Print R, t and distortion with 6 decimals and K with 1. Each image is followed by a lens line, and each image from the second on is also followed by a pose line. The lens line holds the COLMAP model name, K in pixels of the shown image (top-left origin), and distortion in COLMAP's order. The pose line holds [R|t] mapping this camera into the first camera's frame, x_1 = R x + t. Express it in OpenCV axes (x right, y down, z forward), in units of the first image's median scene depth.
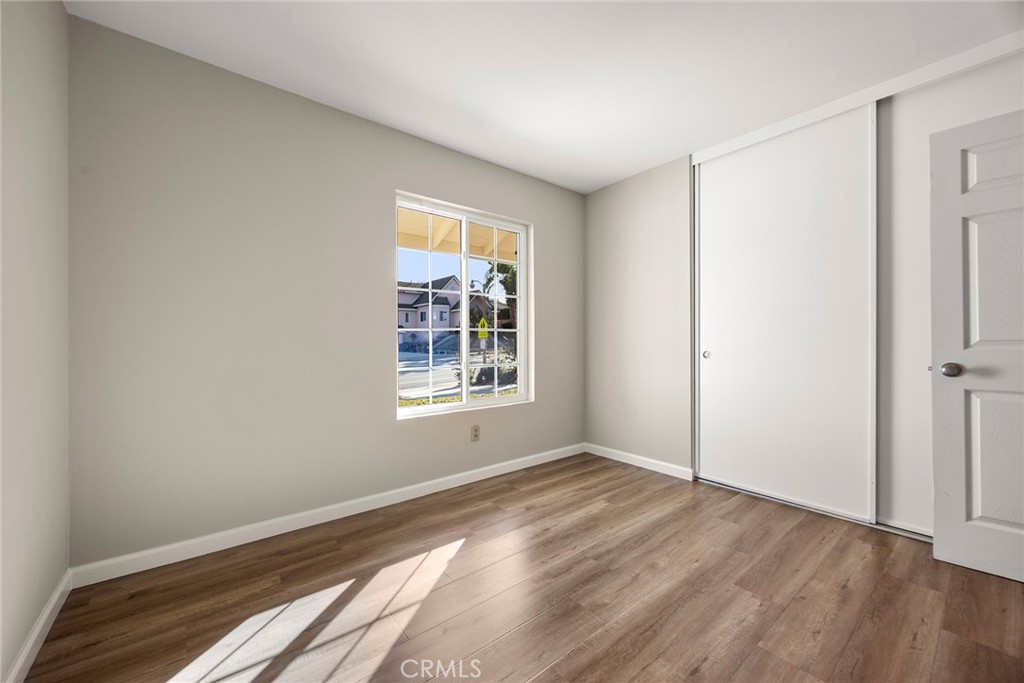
lens RADIAL K [[388.2, 0, 511.6], [0, 388.2, 342.2], [0, 0, 1]] dist [-0.005802, 0.000257]
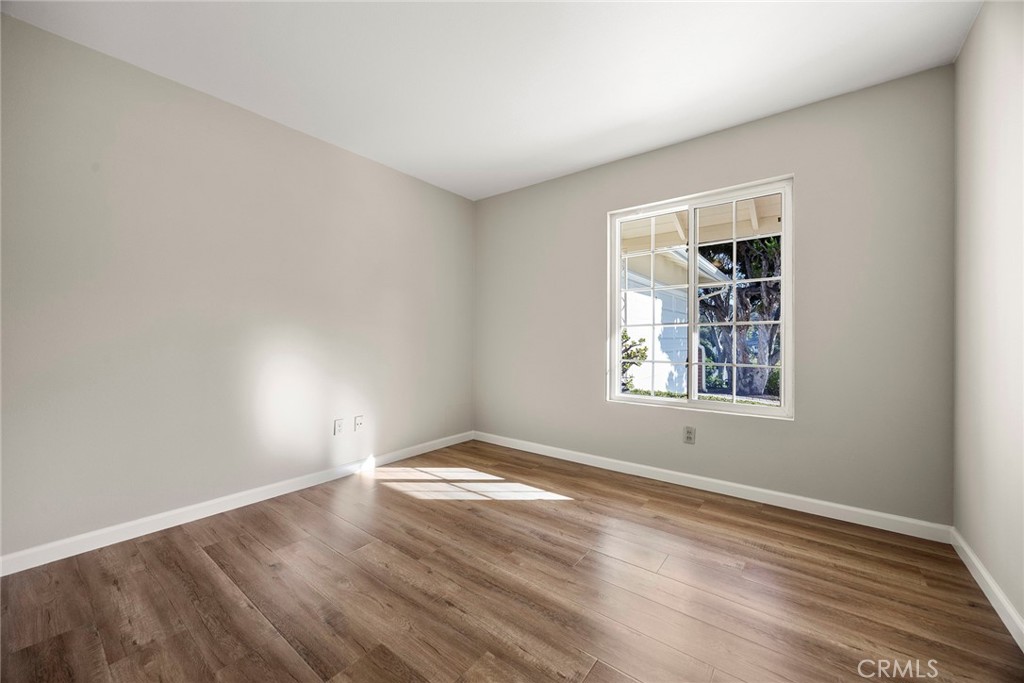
lens RADIAL K [[388.2, 0, 516.9], [0, 388.2, 334.4], [0, 0, 1]] dist [-0.005802, 0.000257]
pose [[0.245266, -0.002932, -0.969451, 0.830292], [-0.004025, 0.999984, -0.004043, -0.003194], [0.969448, 0.004894, 0.245250, 0.431272]]
